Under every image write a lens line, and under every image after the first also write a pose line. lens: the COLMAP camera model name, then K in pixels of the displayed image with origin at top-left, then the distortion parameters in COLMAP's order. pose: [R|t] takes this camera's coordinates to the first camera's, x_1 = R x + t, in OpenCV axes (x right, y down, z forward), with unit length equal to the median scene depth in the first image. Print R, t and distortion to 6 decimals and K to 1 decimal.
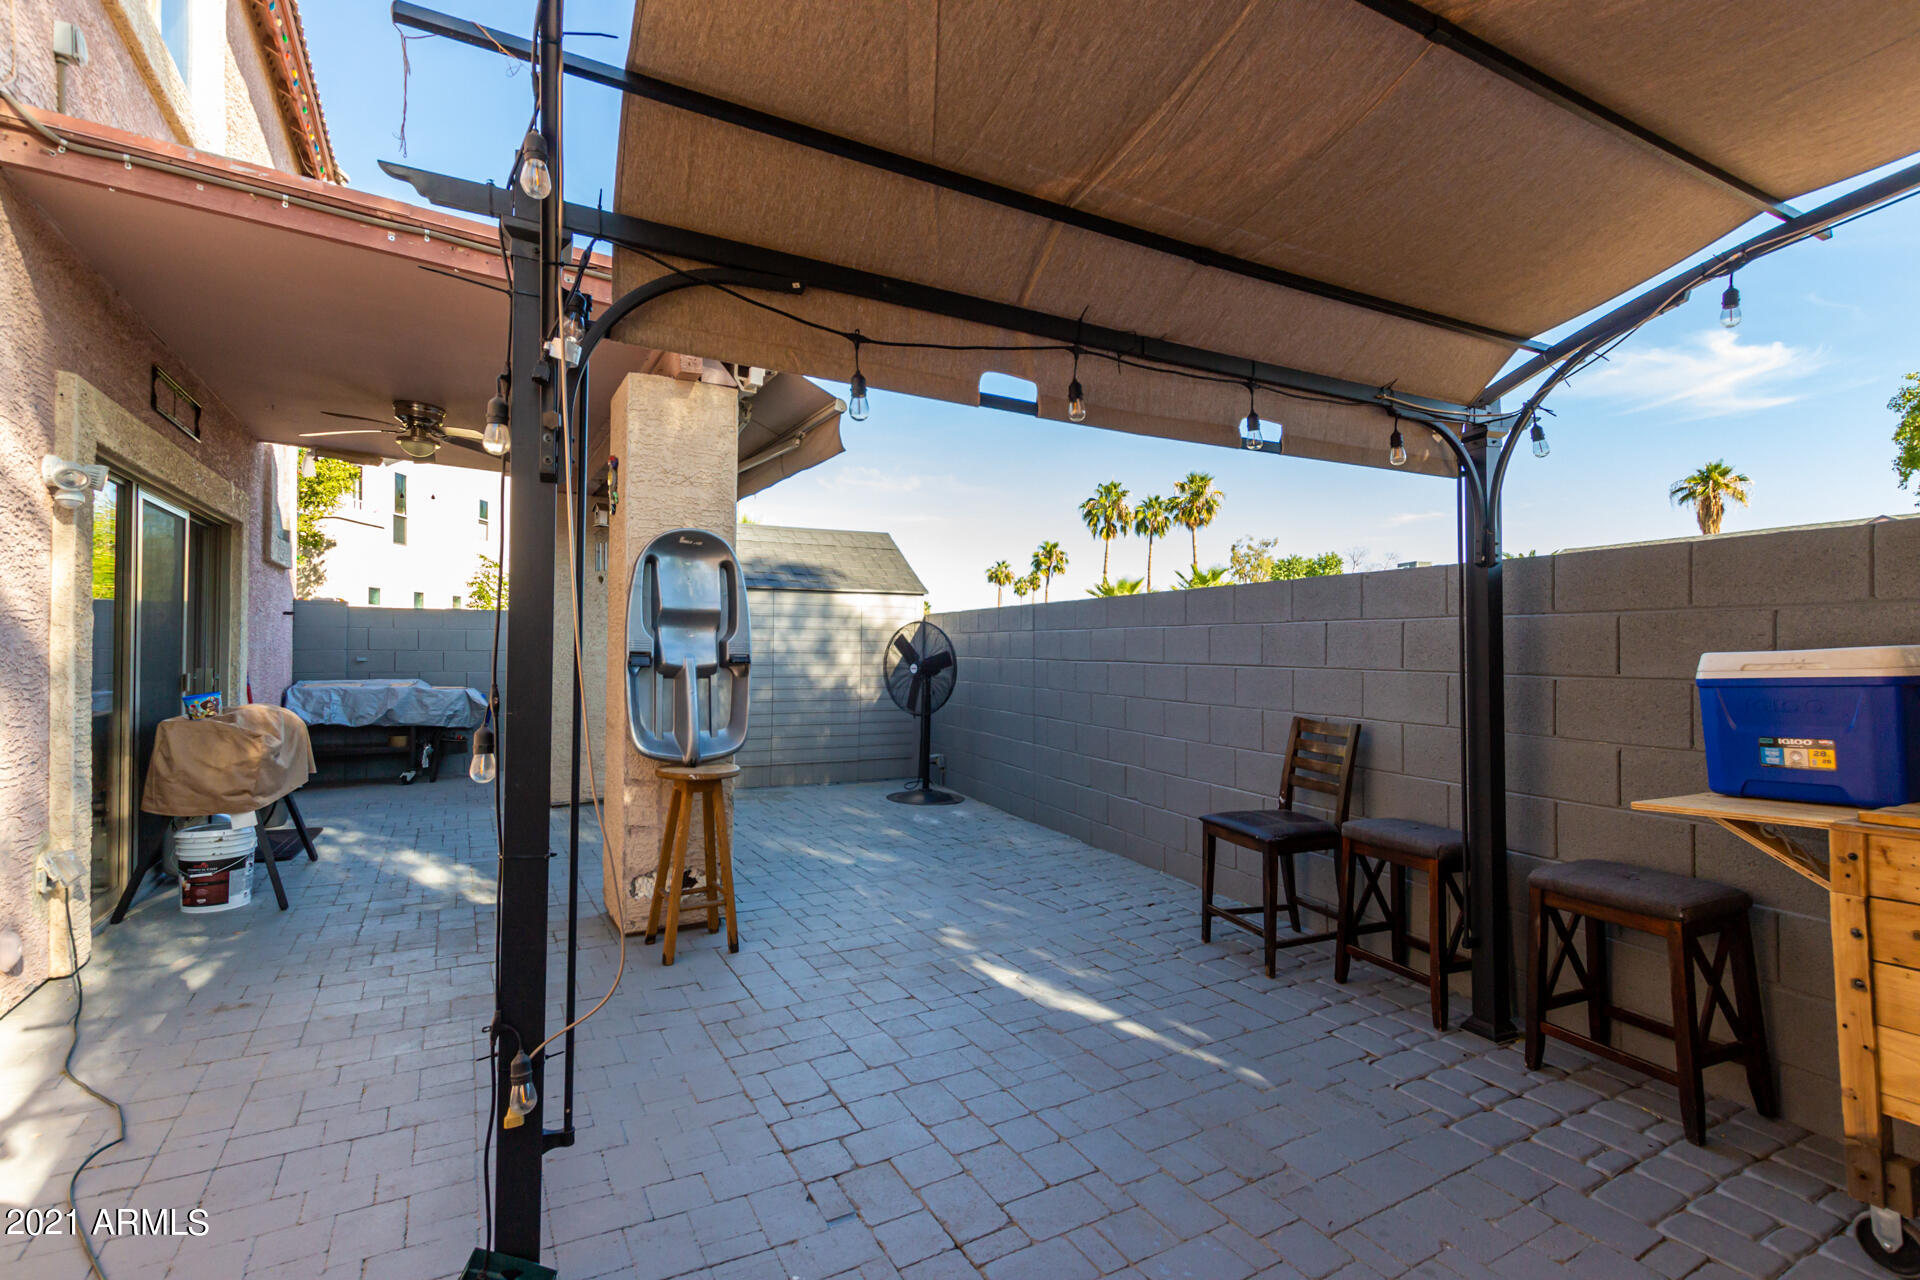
lens RADIAL K [[877.2, 0, 961.2], [0, 877.2, 644.4], [0, 0, 1]] dist [0.010561, -0.004467]
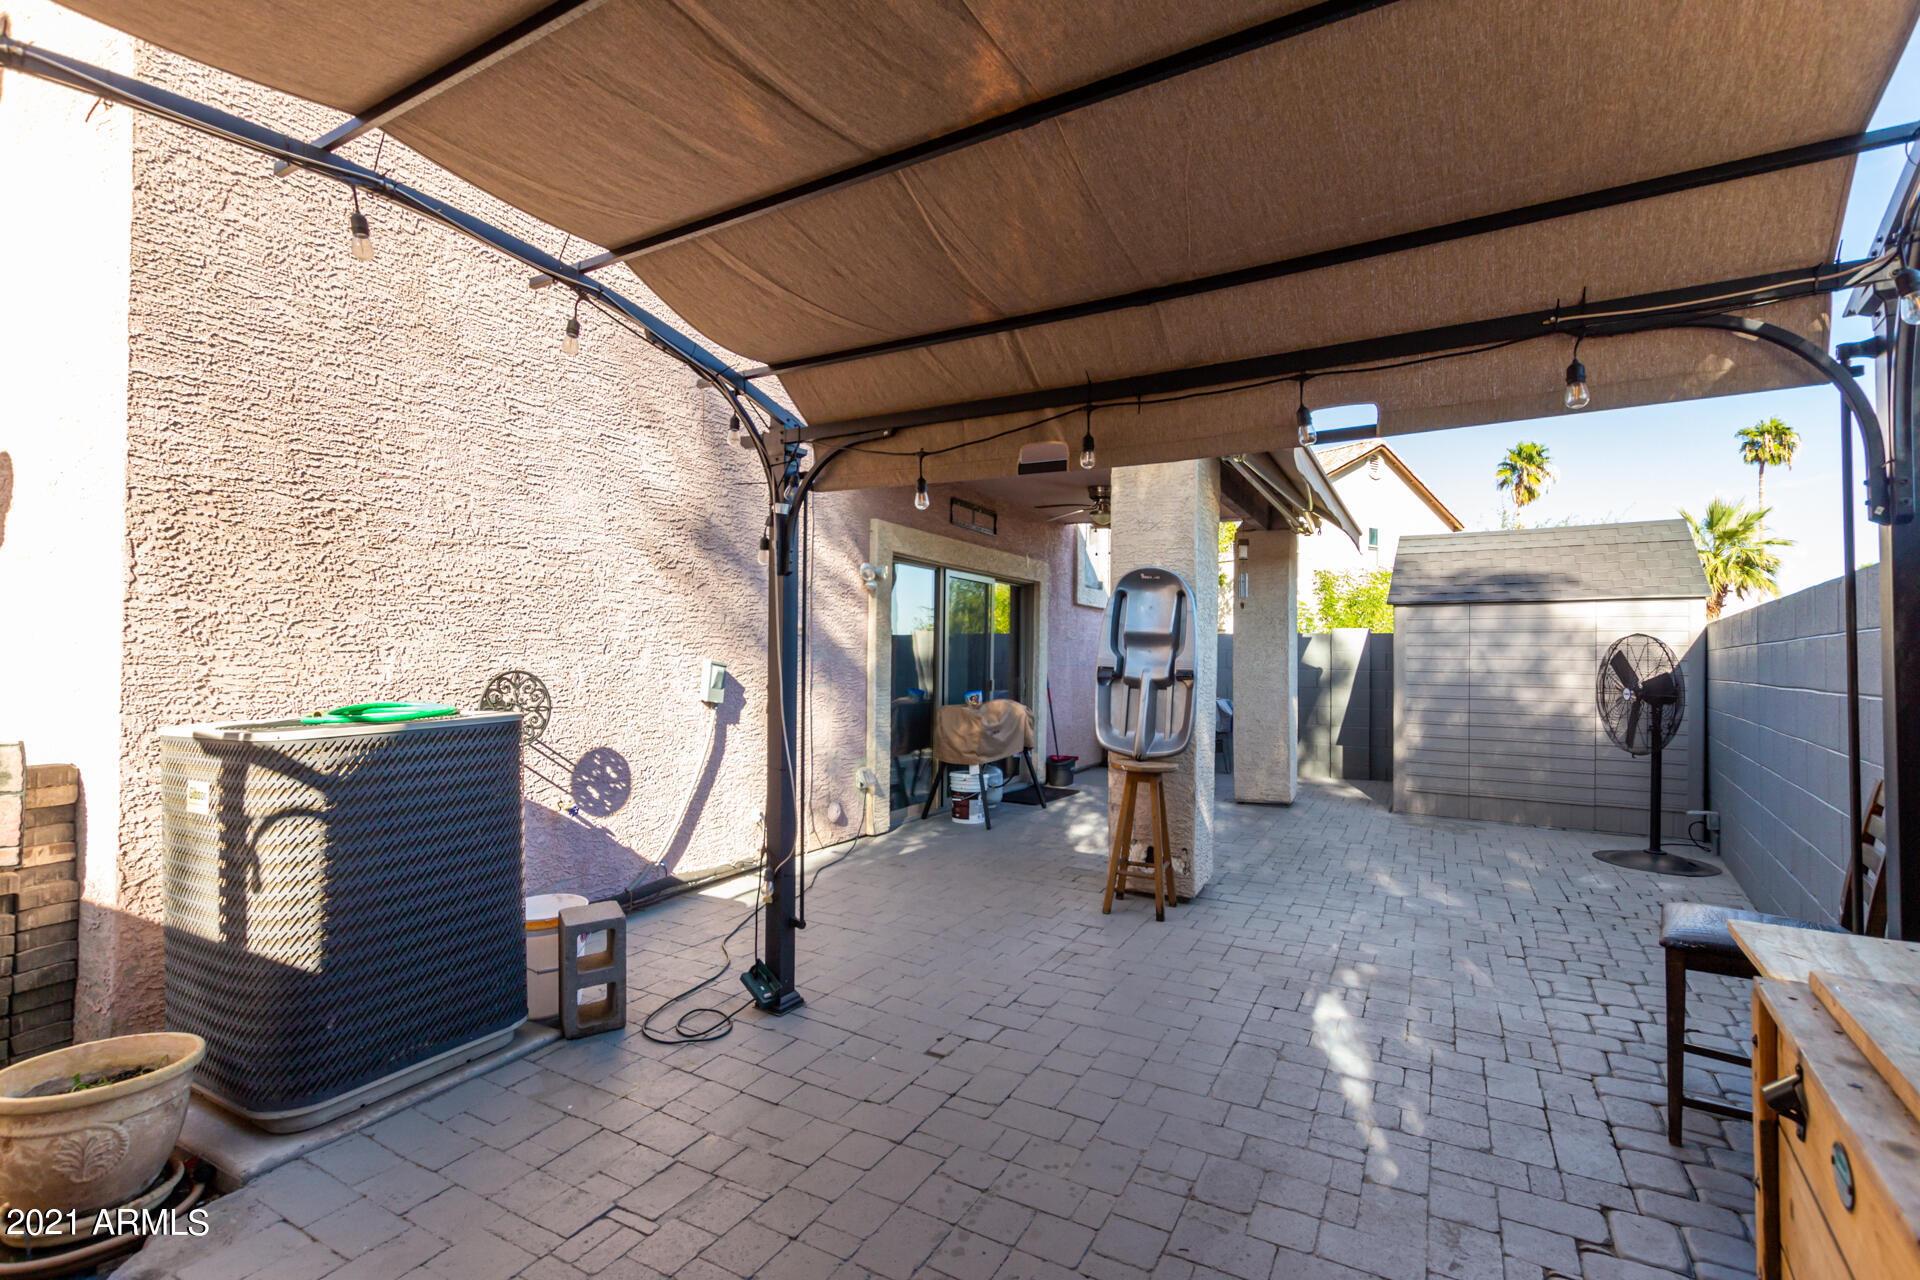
lens RADIAL K [[877.2, 0, 960.5], [0, 877.2, 644.2], [0, 0, 1]] dist [0.010561, -0.004467]
pose [[0.522087, -0.016013, -0.852742, 0.569068], [-0.004508, 0.999758, -0.021534, 0.003678], [0.852880, 0.015087, 0.521889, 0.135292]]
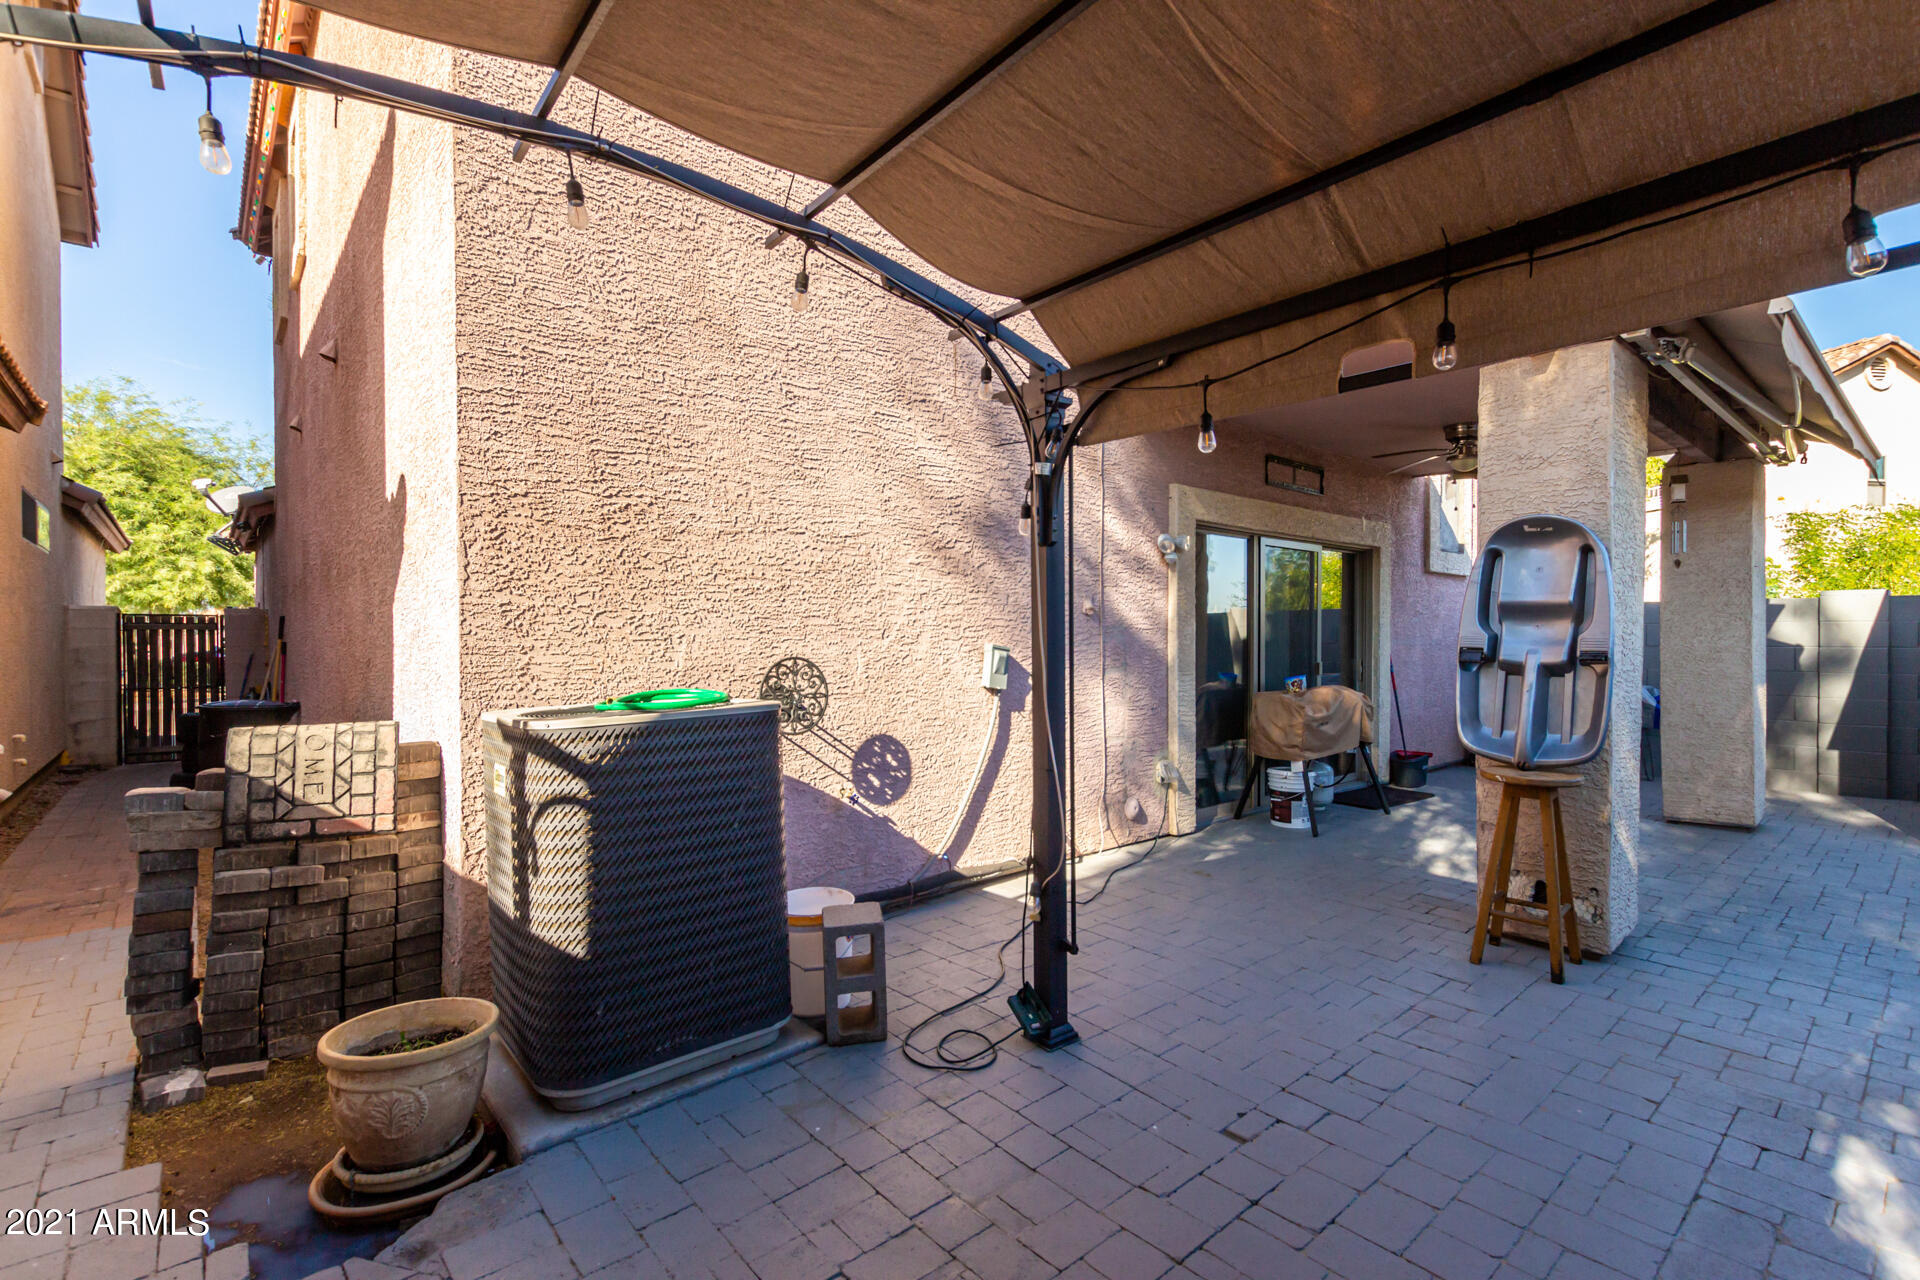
lens RADIAL K [[877.2, 0, 958.0], [0, 877.2, 644.2], [0, 0, 1]] dist [0.010561, -0.004467]
pose [[0.187511, -0.000938, -0.982262, 0.470746], [0.005866, 0.999983, 0.000165, 0.001008], [0.982245, -0.005793, 0.187513, 0.215214]]
